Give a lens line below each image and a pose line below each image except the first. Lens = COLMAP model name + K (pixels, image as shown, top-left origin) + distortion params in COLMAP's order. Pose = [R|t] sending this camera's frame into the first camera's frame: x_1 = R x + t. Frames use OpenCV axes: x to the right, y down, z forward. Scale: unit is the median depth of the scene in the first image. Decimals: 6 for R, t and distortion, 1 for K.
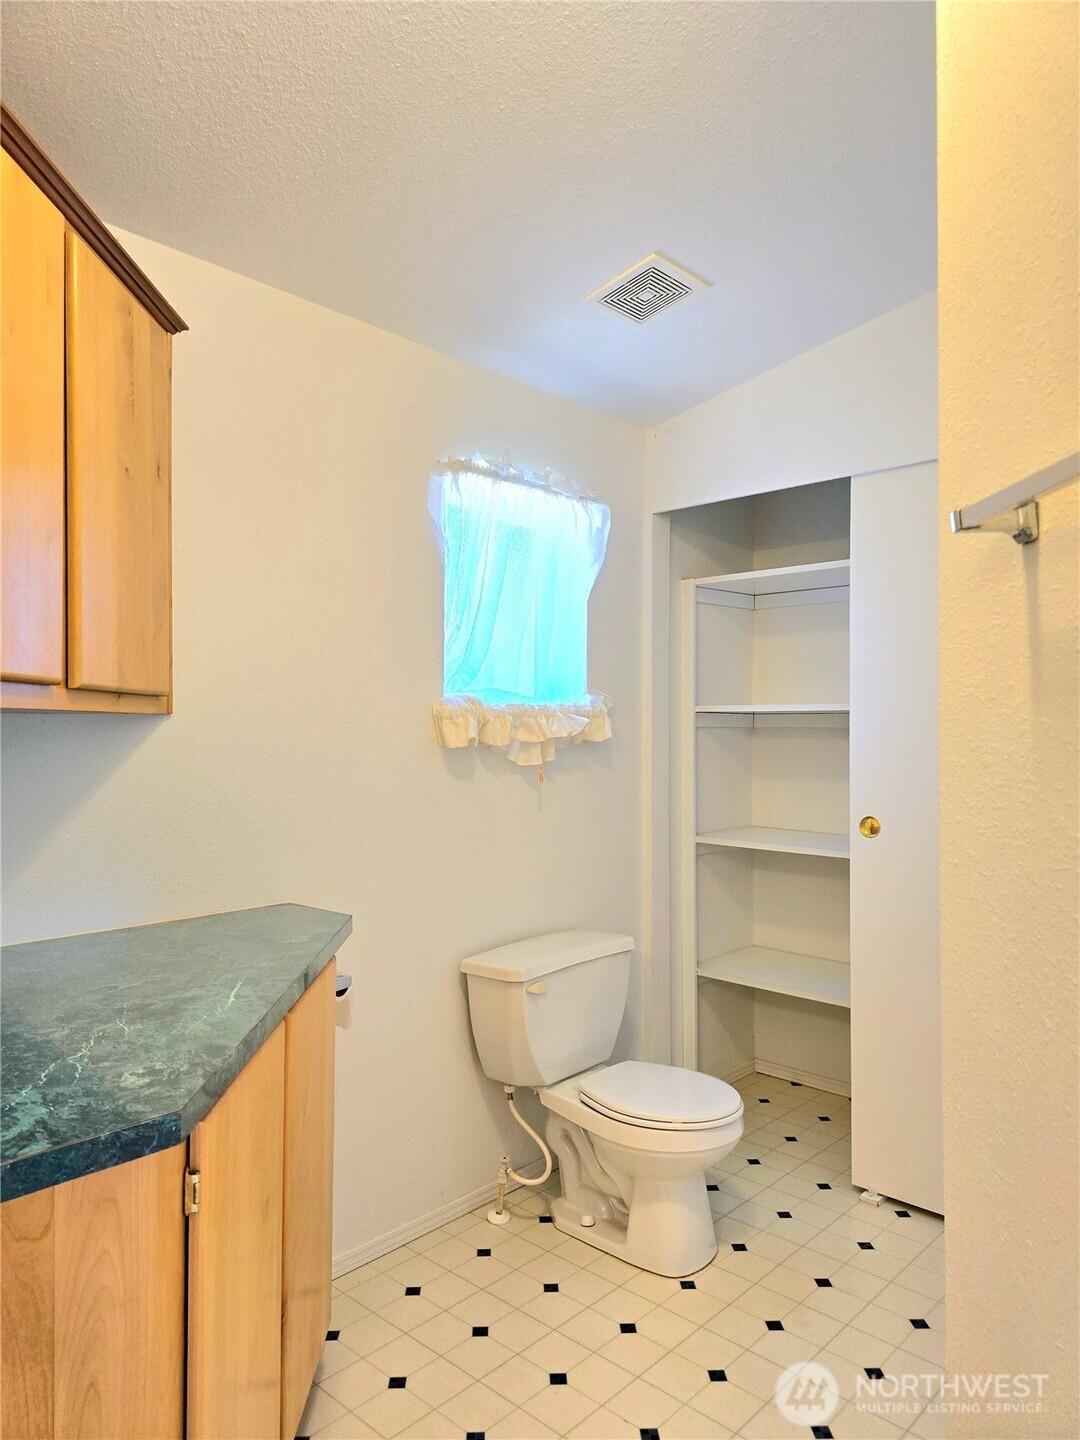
lens RADIAL K [[979.6, 0, 540.0], [0, 979.6, 720.0], [0, 0, 1]] dist [0.070008, -0.066652]
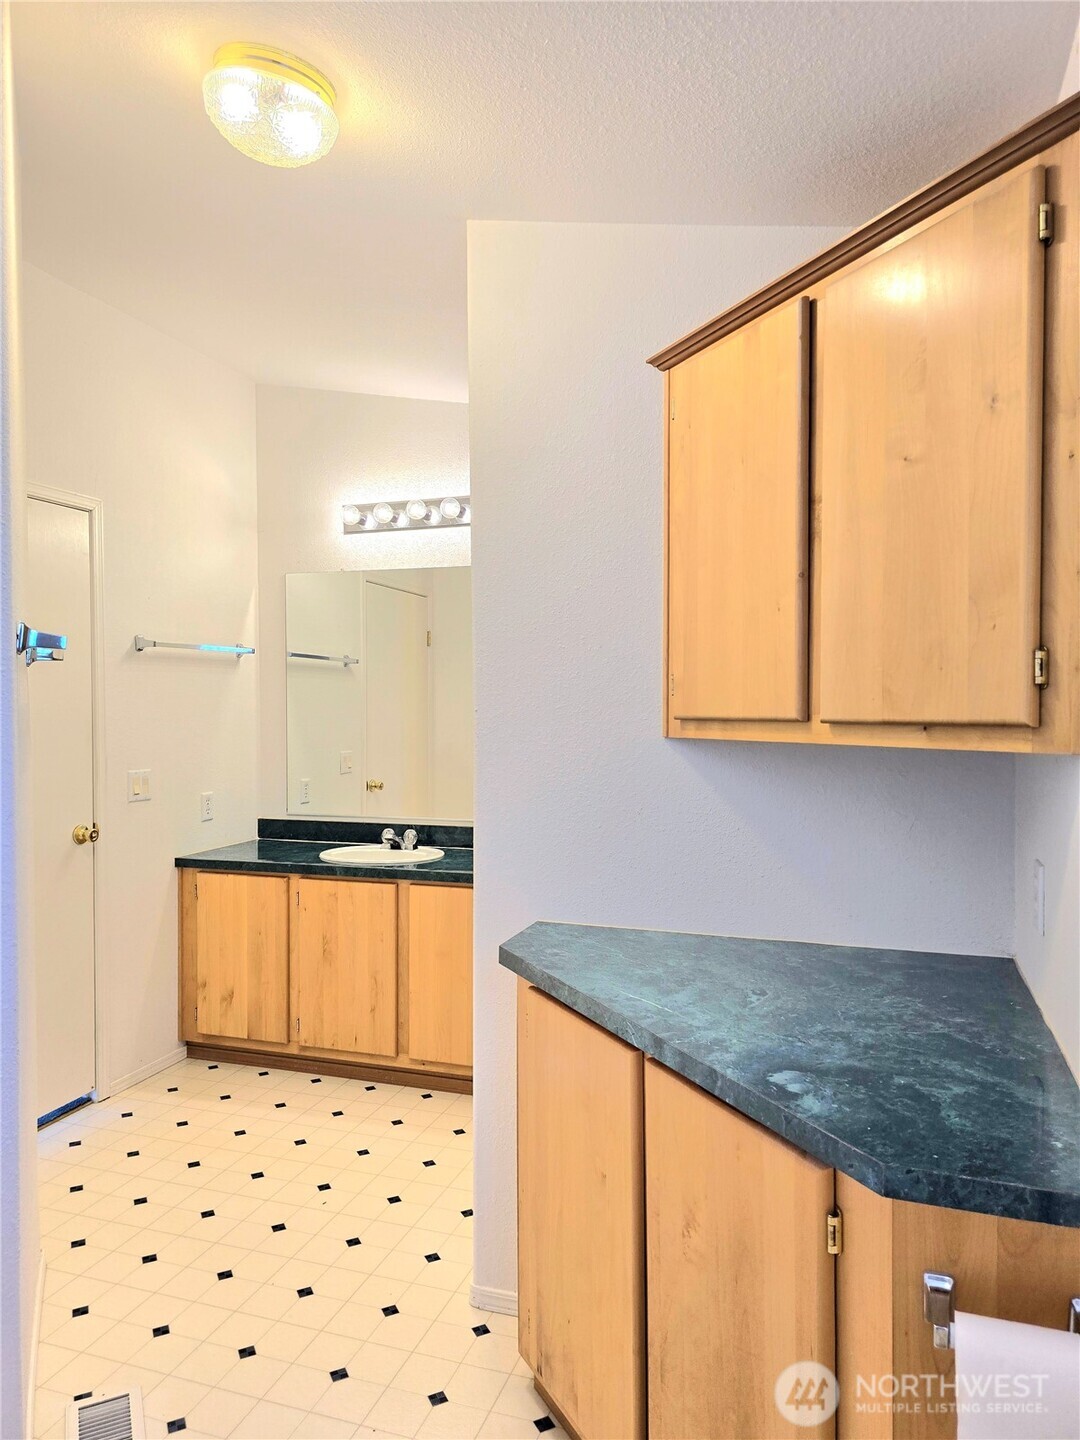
lens RADIAL K [[979.6, 0, 540.0], [0, 979.6, 720.0], [0, 0, 1]] dist [0.070008, -0.066652]
pose [[-0.917097, 0.008585, -0.398572, 0.246285], [0.008133, 0.999963, 0.002826, -0.044624], [0.398581, -0.000649, -0.917133, 2.037589]]
